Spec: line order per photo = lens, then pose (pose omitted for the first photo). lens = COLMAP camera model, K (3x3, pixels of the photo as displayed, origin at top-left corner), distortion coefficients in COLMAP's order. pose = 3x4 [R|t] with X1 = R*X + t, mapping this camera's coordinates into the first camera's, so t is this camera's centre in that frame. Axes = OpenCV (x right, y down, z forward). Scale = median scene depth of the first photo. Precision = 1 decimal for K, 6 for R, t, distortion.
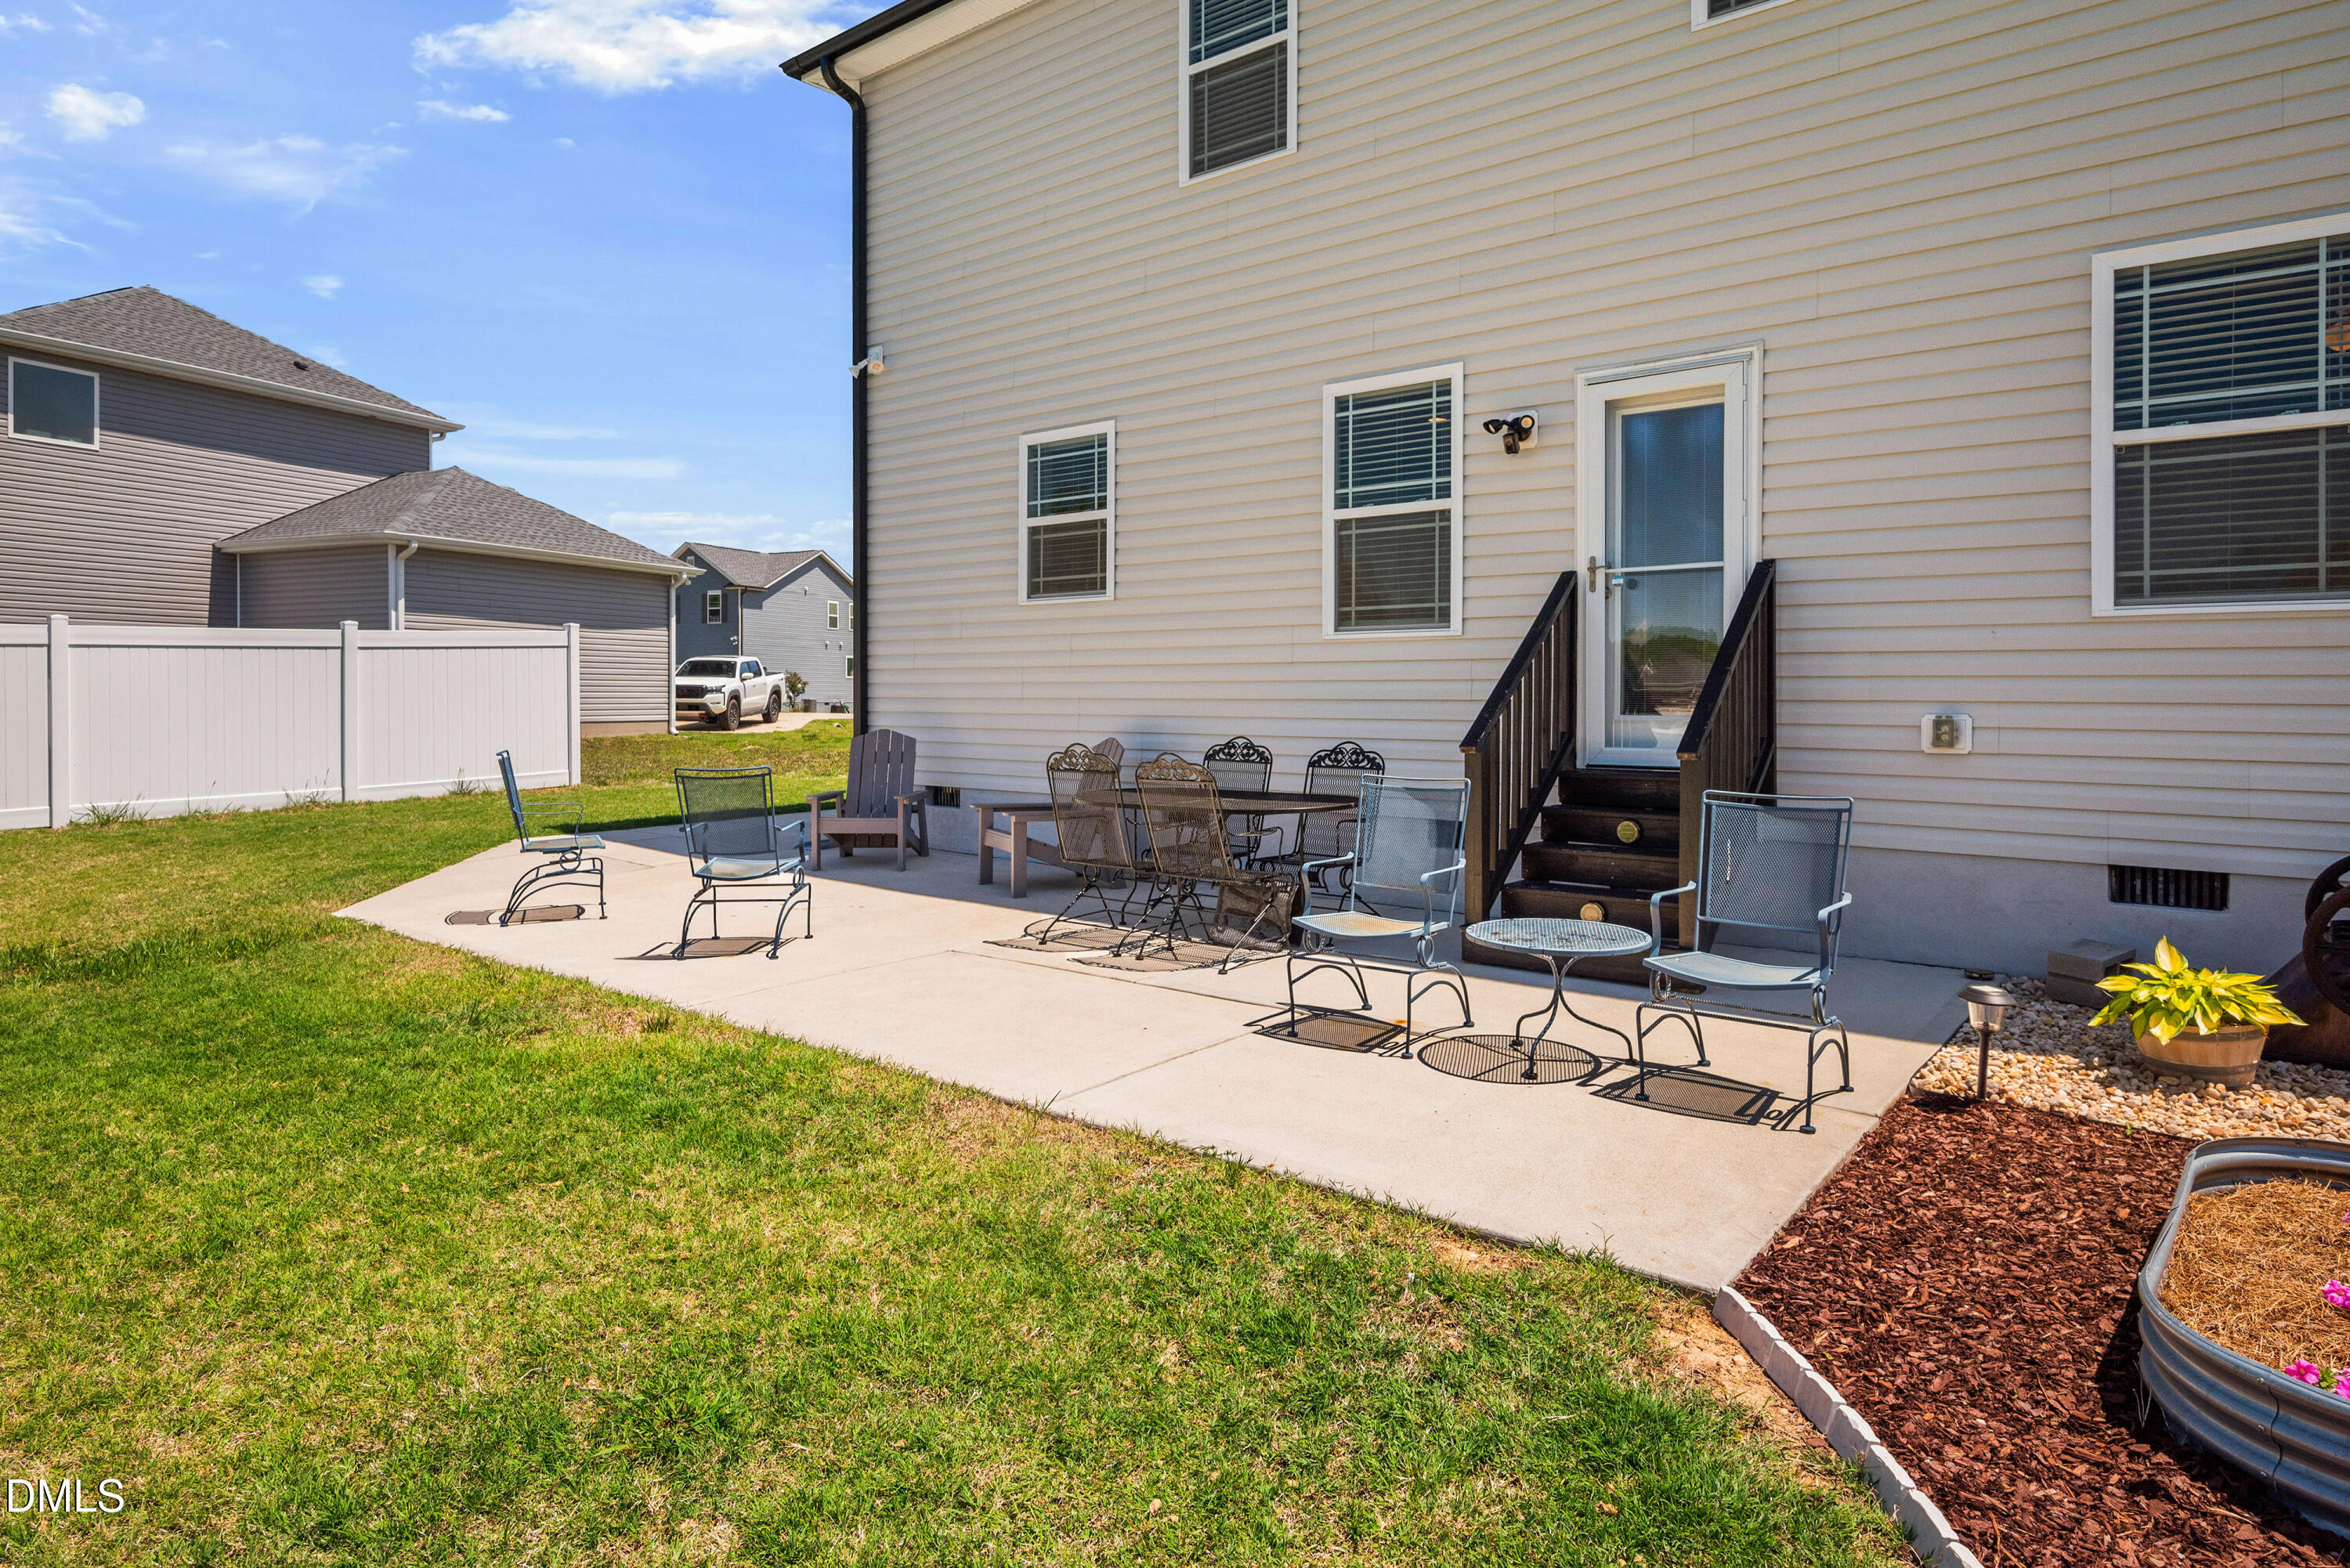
lens RADIAL K [[1307.6, 0, 1193.7], [0, 1307.6, 699.3], [0, 0, 1]] dist [-0.000689, 0.002078]
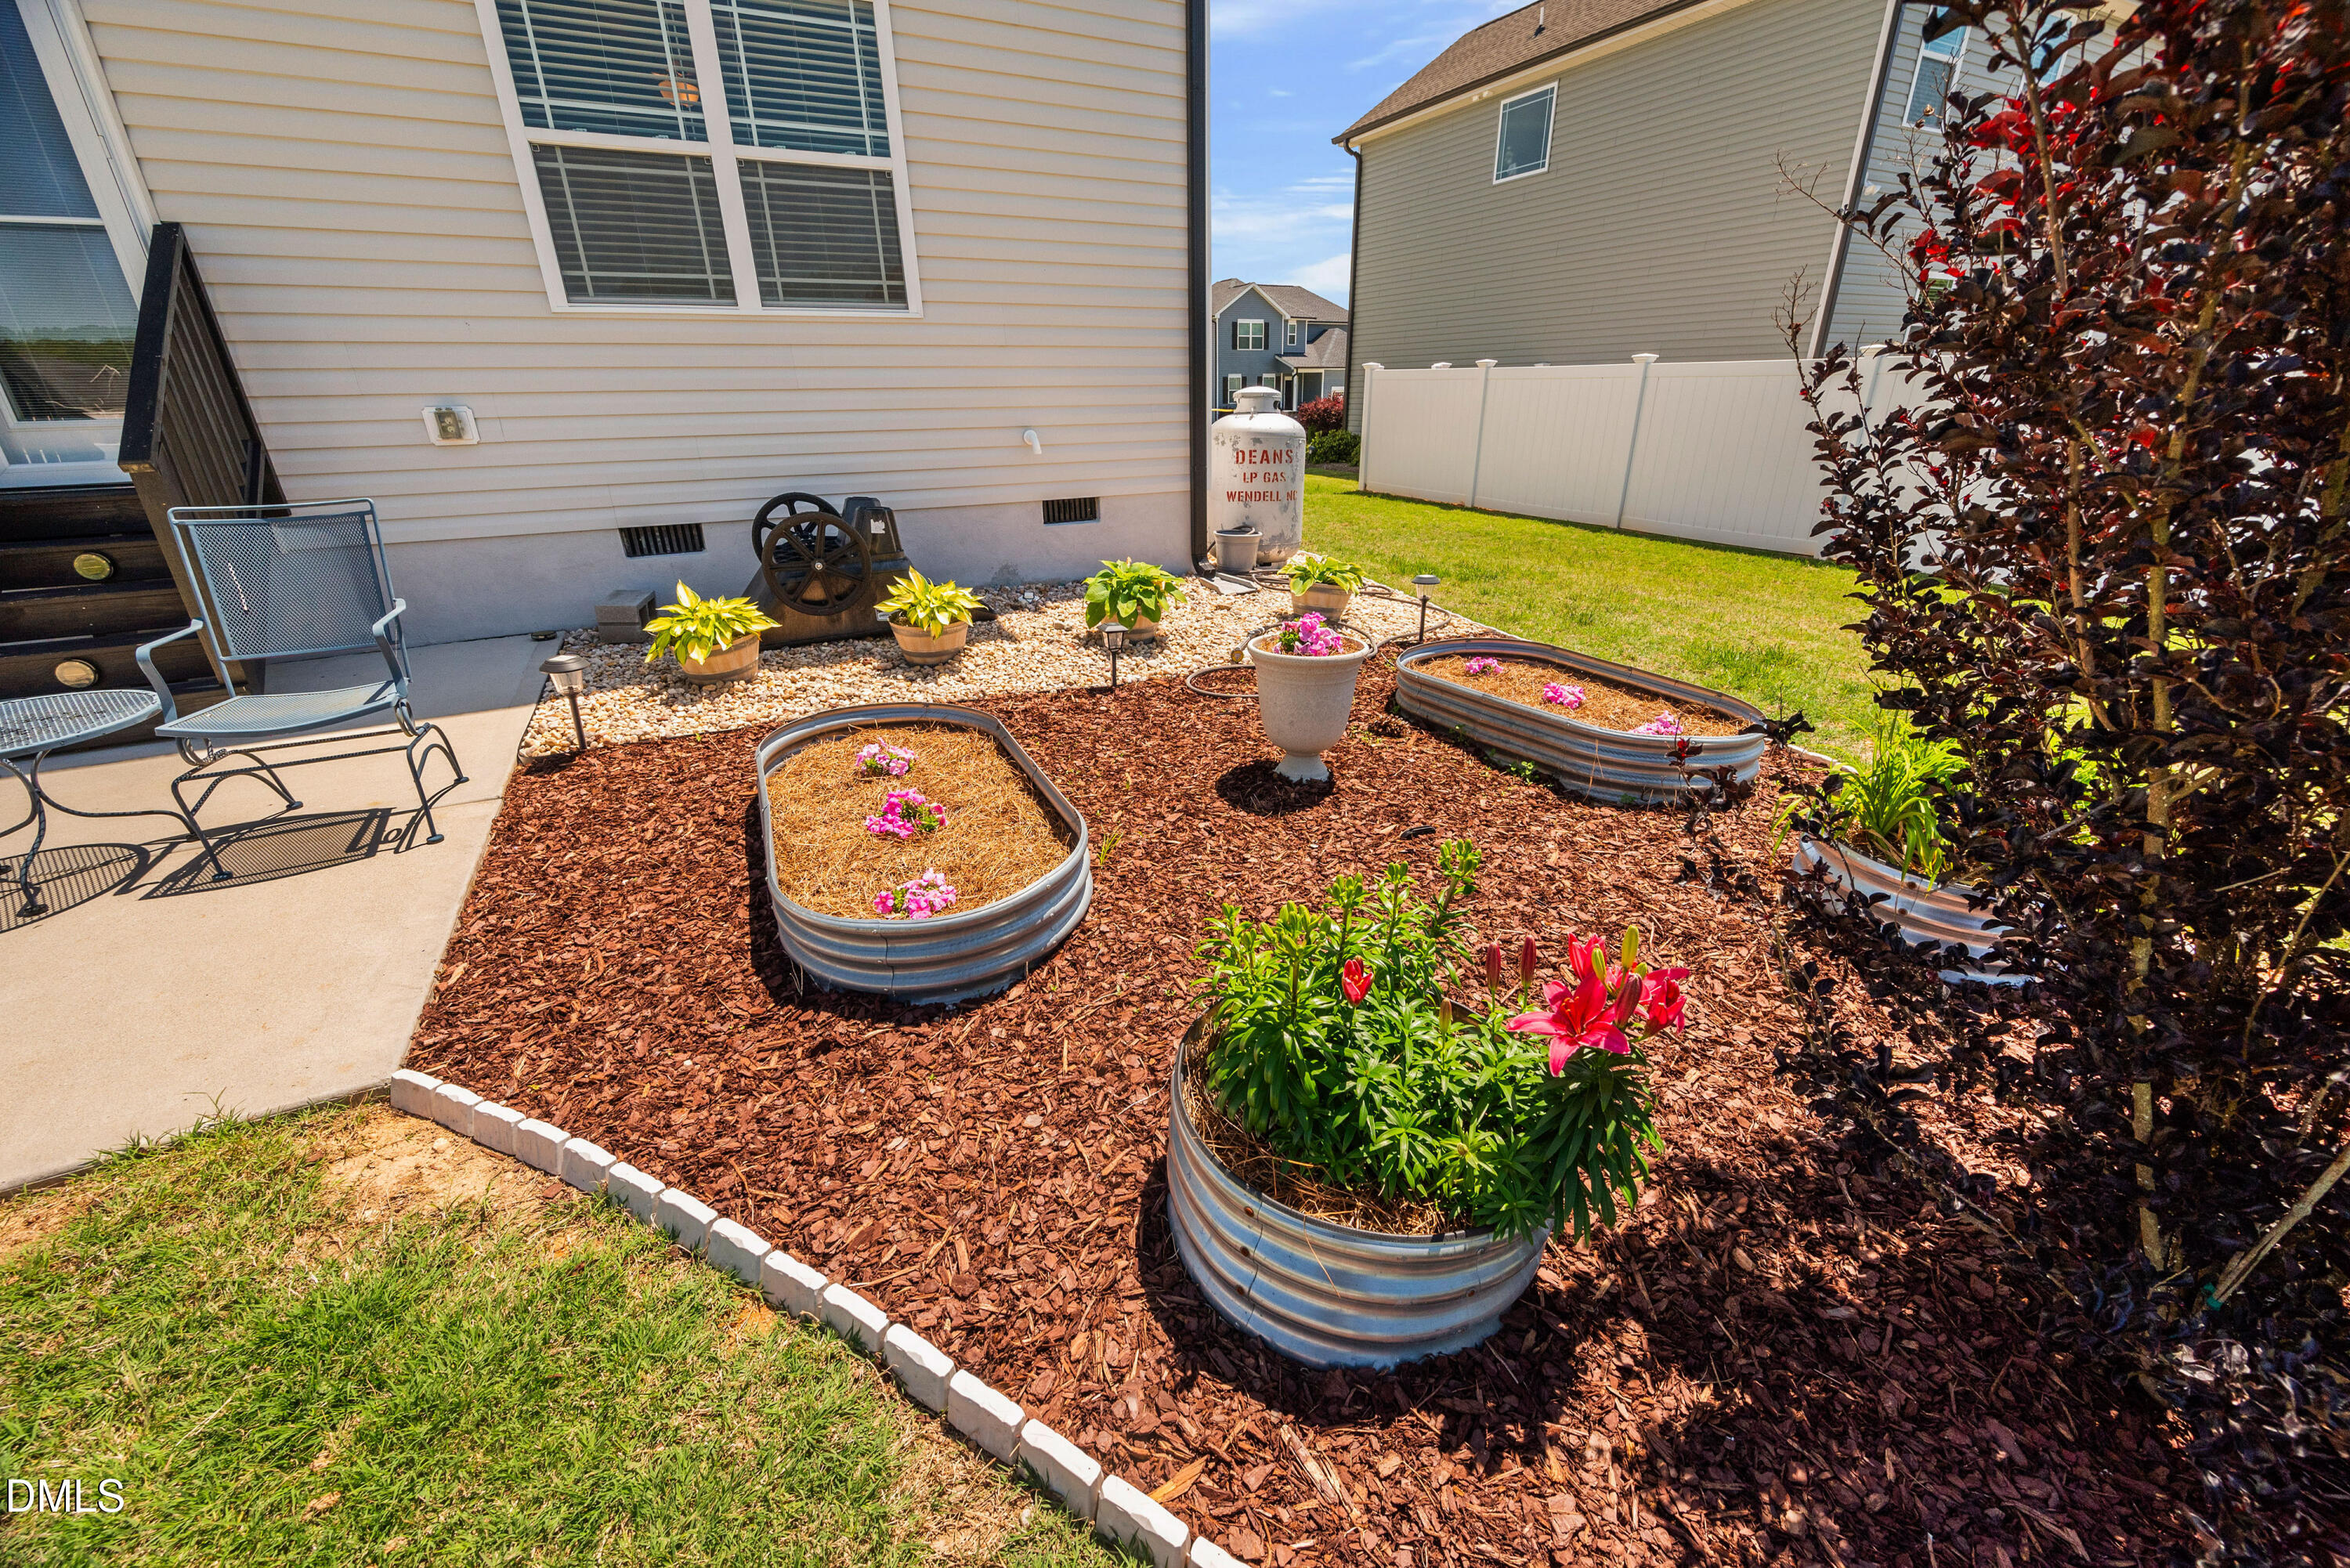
lens RADIAL K [[958.1, 0, 1216.9], [0, 958.1, 781.6], [0, 0, 1]] dist [-0.005304, -0.000129]
pose [[0.390227, -0.360802, 0.847080, 0.073962], [0.016788, 0.922656, 0.385259, 0.007717], [-0.920566, -0.136118, 0.366102, 0.136212]]
